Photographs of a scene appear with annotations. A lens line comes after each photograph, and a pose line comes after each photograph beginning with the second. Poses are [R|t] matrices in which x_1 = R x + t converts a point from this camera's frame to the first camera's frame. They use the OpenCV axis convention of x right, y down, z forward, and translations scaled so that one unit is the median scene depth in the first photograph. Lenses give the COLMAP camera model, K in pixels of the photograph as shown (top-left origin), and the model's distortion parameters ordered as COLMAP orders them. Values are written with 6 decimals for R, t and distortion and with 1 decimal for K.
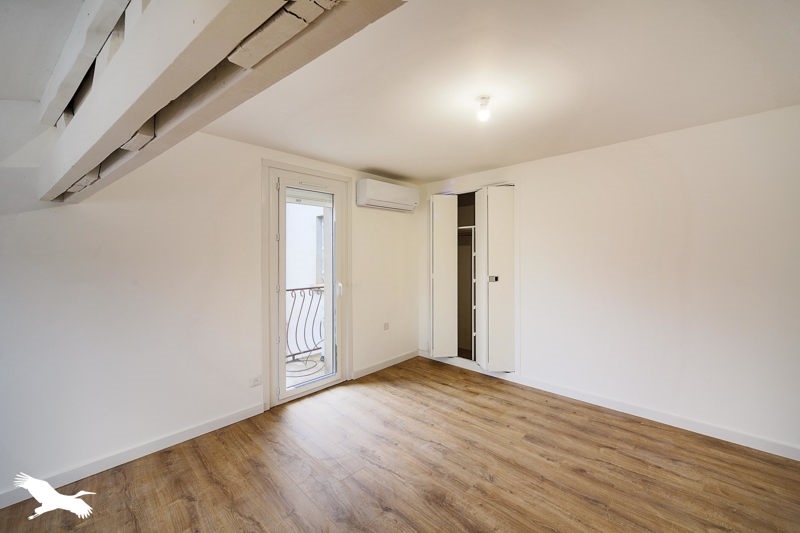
lens RADIAL K [[301.7, 0, 423.2], [0, 301.7, 255.8], [0, 0, 1]] dist [-0.000271, -0.000009]
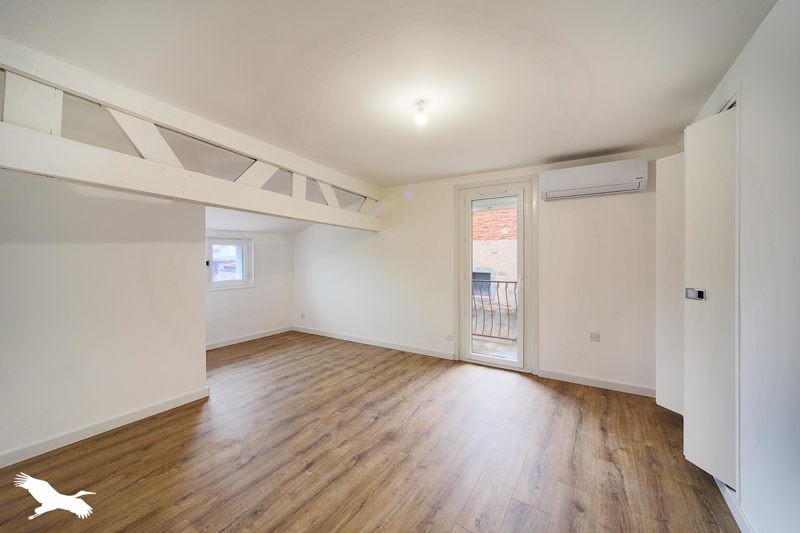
lens RADIAL K [[301.7, 0, 423.2], [0, 301.7, 255.8], [0, 0, 1]] dist [-0.000271, -0.000009]
pose [[0.224343, 0.007743, -0.974480, 0.749863], [0.009703, 0.999901, 0.010179, -0.002424], [0.974462, -0.011739, 0.224246, 0.469568]]
